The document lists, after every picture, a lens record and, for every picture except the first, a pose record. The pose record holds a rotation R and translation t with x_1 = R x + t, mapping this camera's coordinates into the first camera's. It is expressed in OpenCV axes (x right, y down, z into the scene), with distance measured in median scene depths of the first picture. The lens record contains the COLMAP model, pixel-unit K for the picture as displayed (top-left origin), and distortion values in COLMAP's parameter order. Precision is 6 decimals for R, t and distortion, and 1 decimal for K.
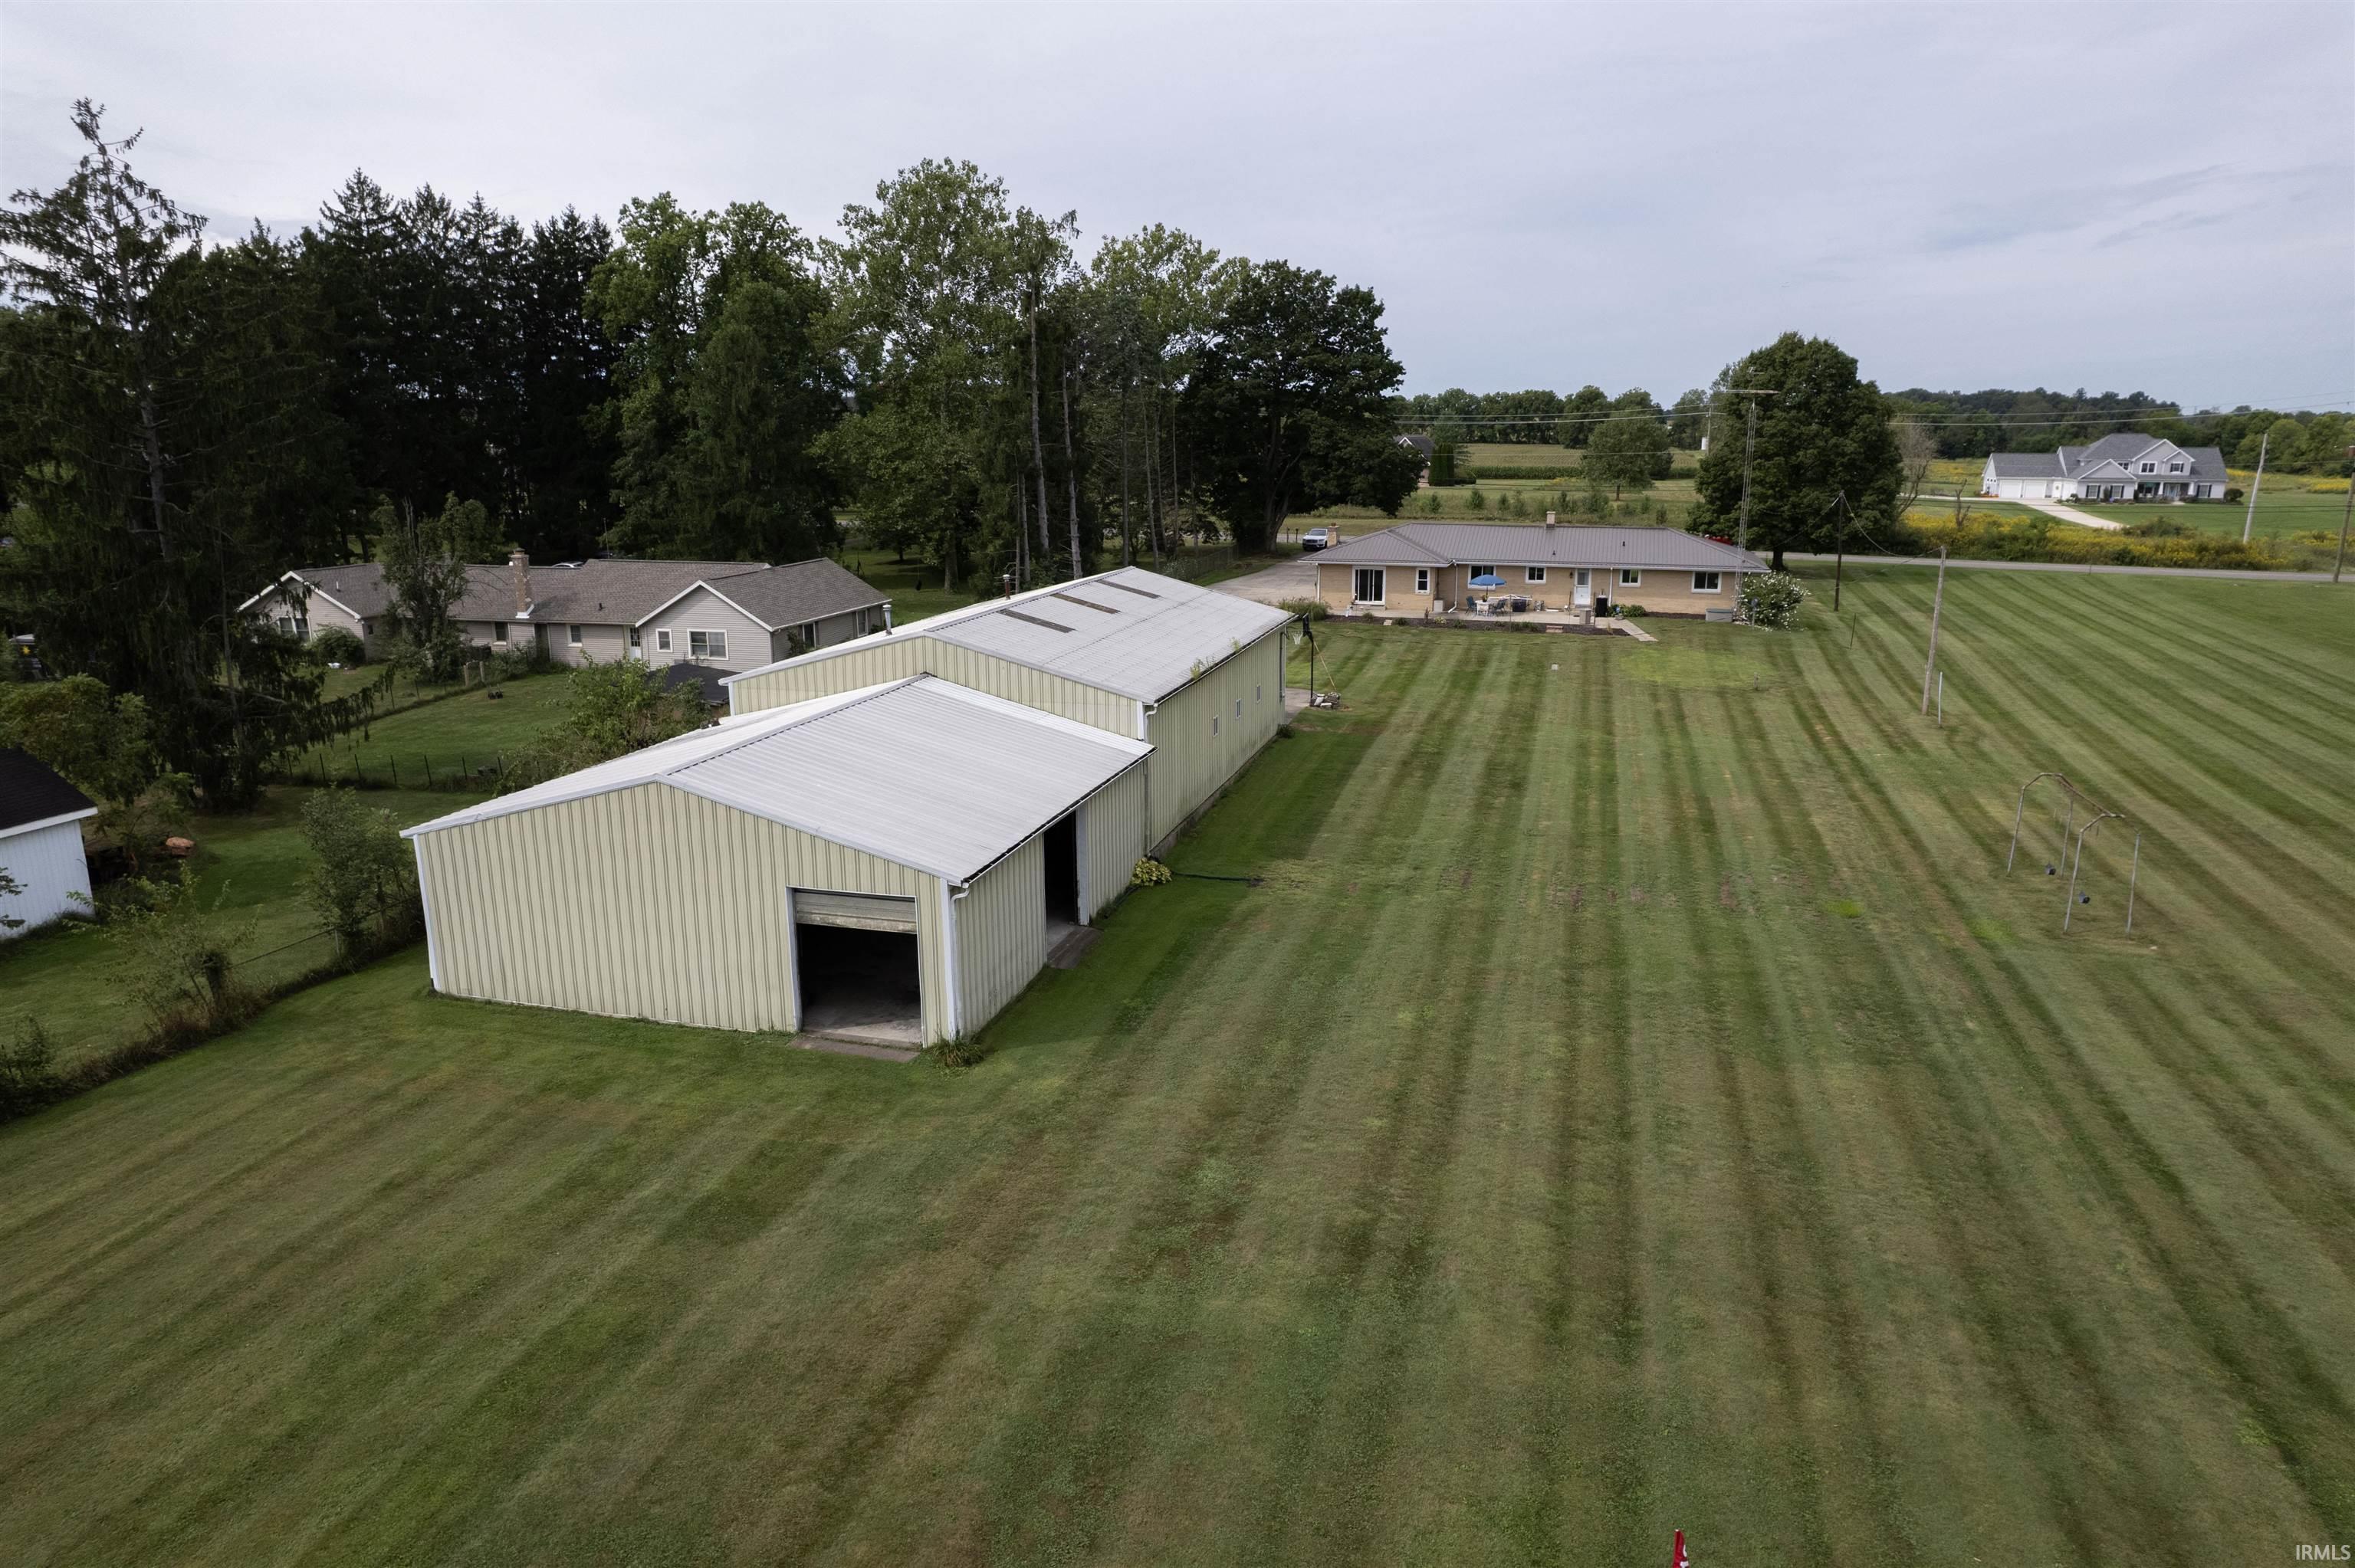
lens RADIAL K [[1512.8, 0, 1180.0], [0, 1512.8, 783.7], [0, 0, 1]] dist [-0.074200, 0.068938]
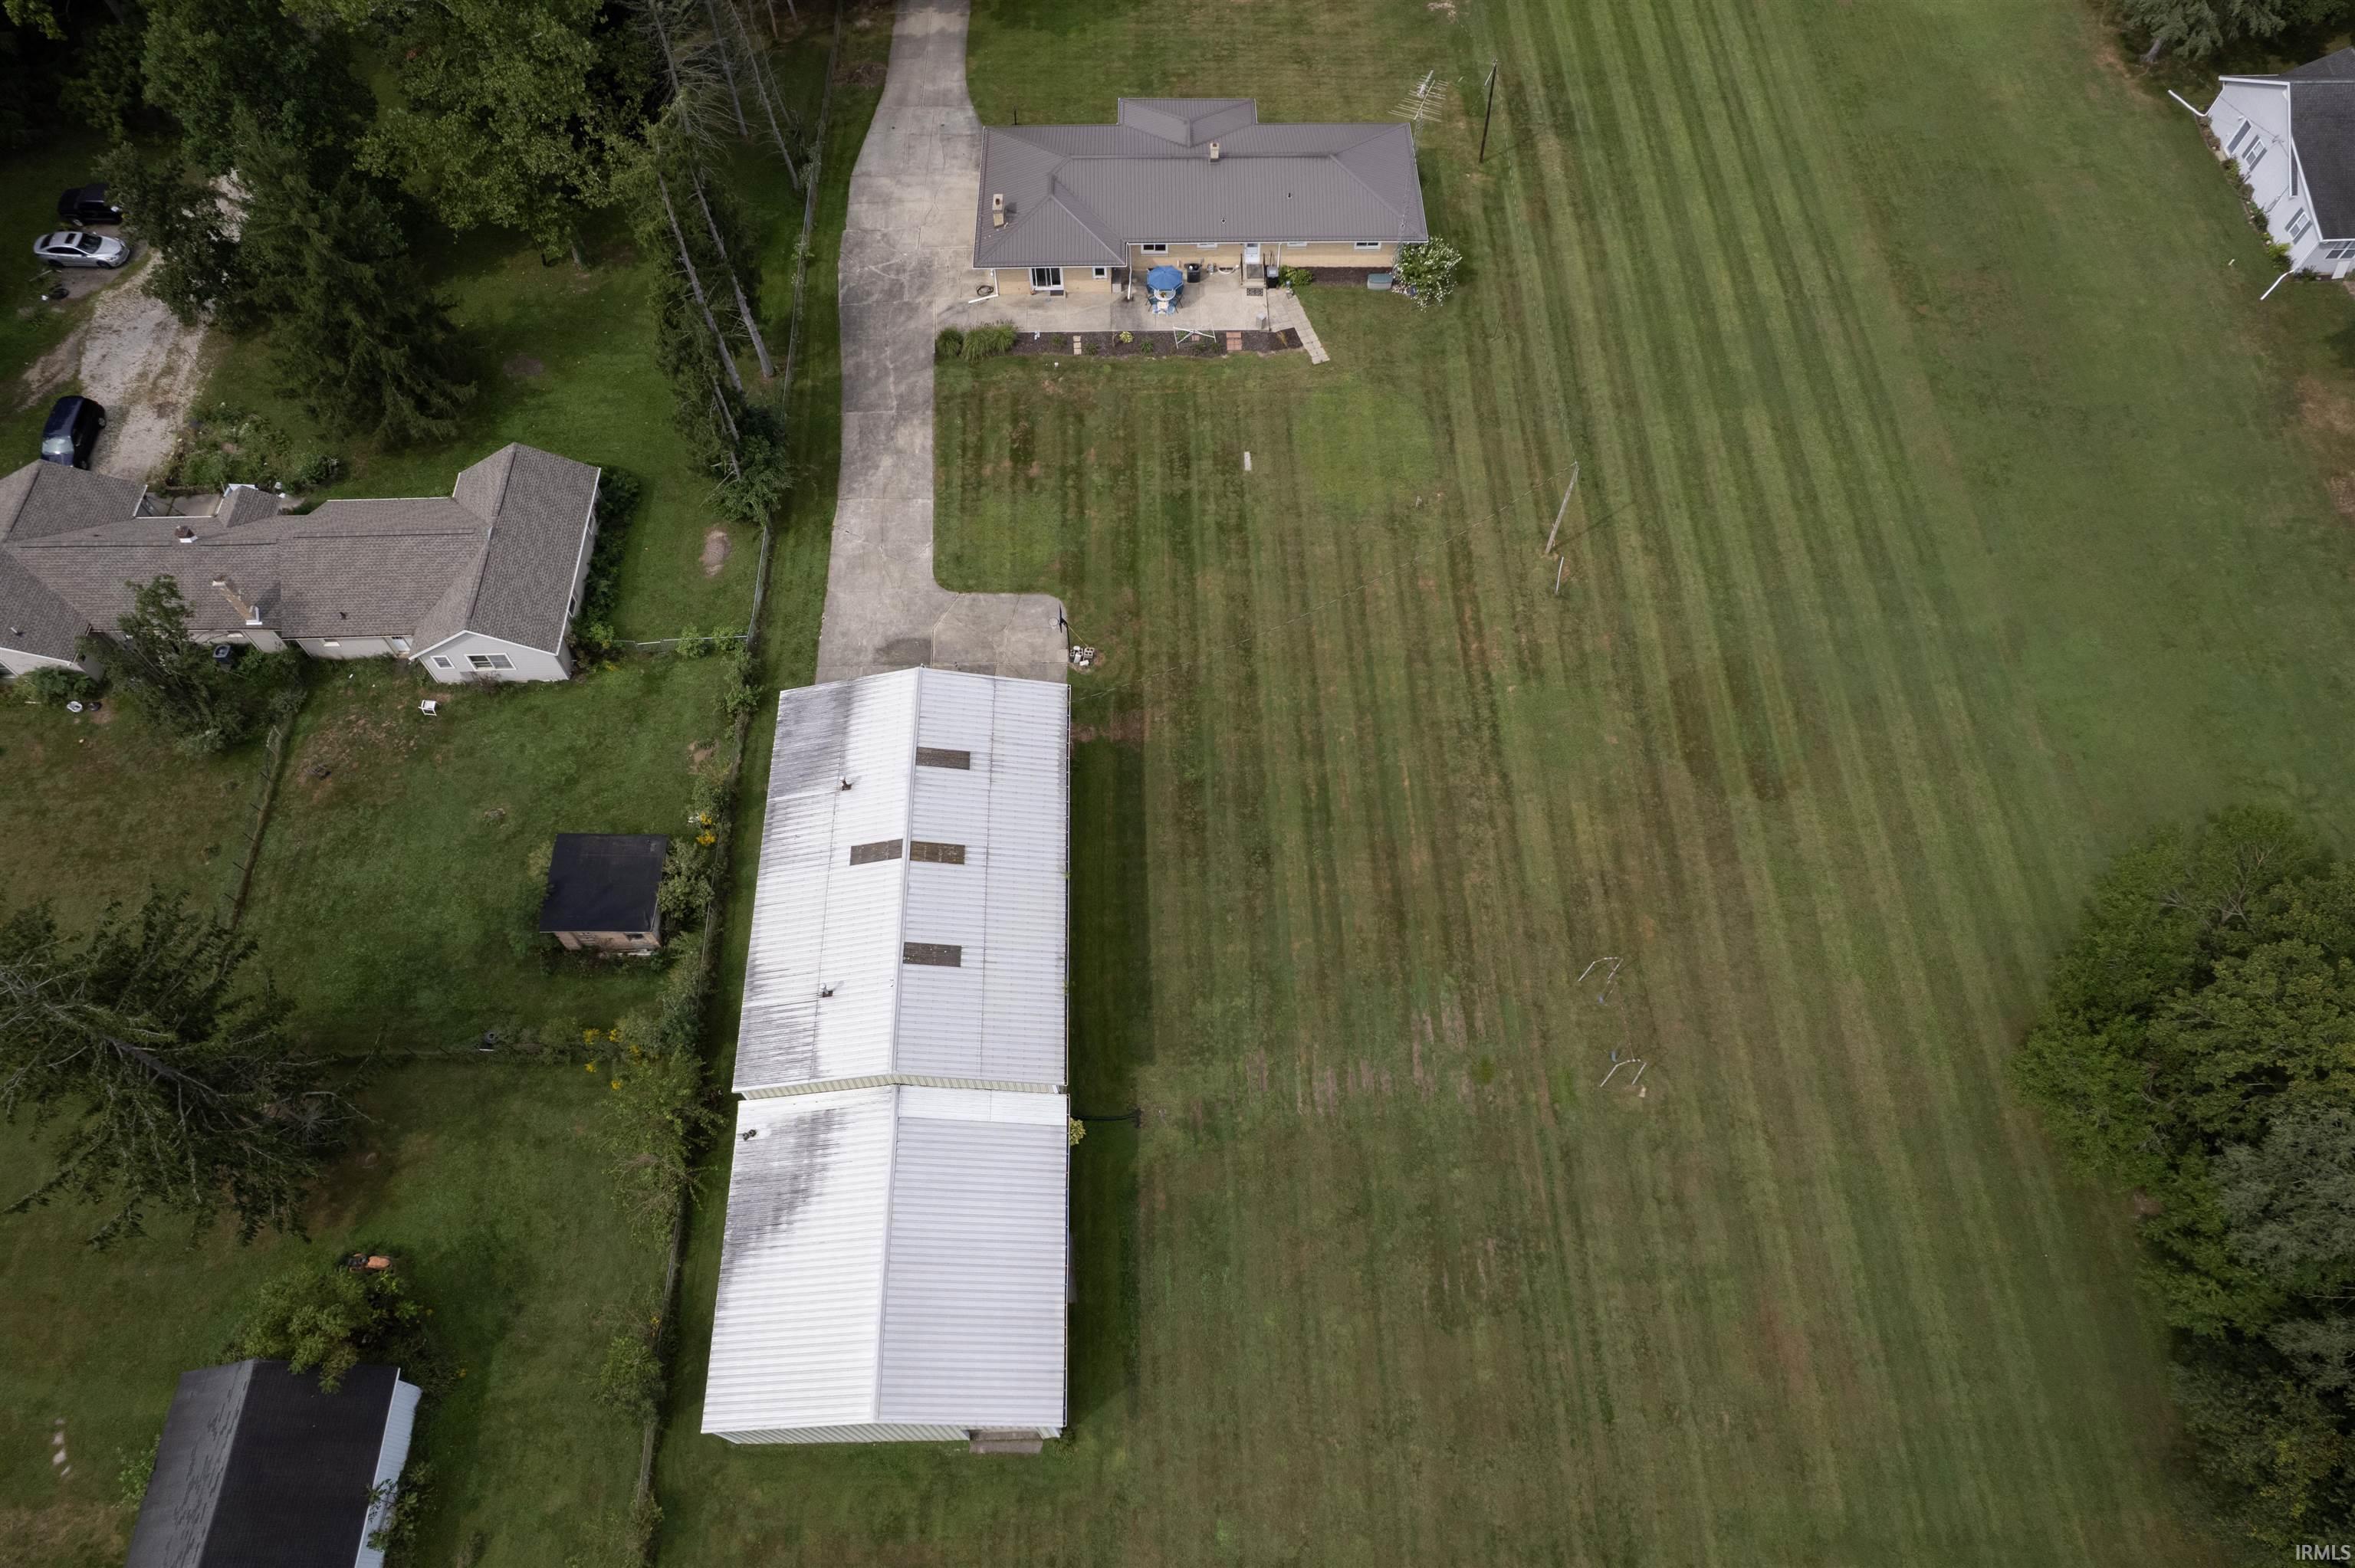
lens RADIAL K [[1512.8, 0, 1180.0], [0, 1512.8, 783.7], [0, 0, 1]] dist [-0.074200, 0.068938]
pose [[0.954927, -0.256012, 0.150241, -0.036800], [0.070906, 0.688210, 0.722039, -0.886757], [-0.288248, -0.678841, 0.675343, 0.106671]]
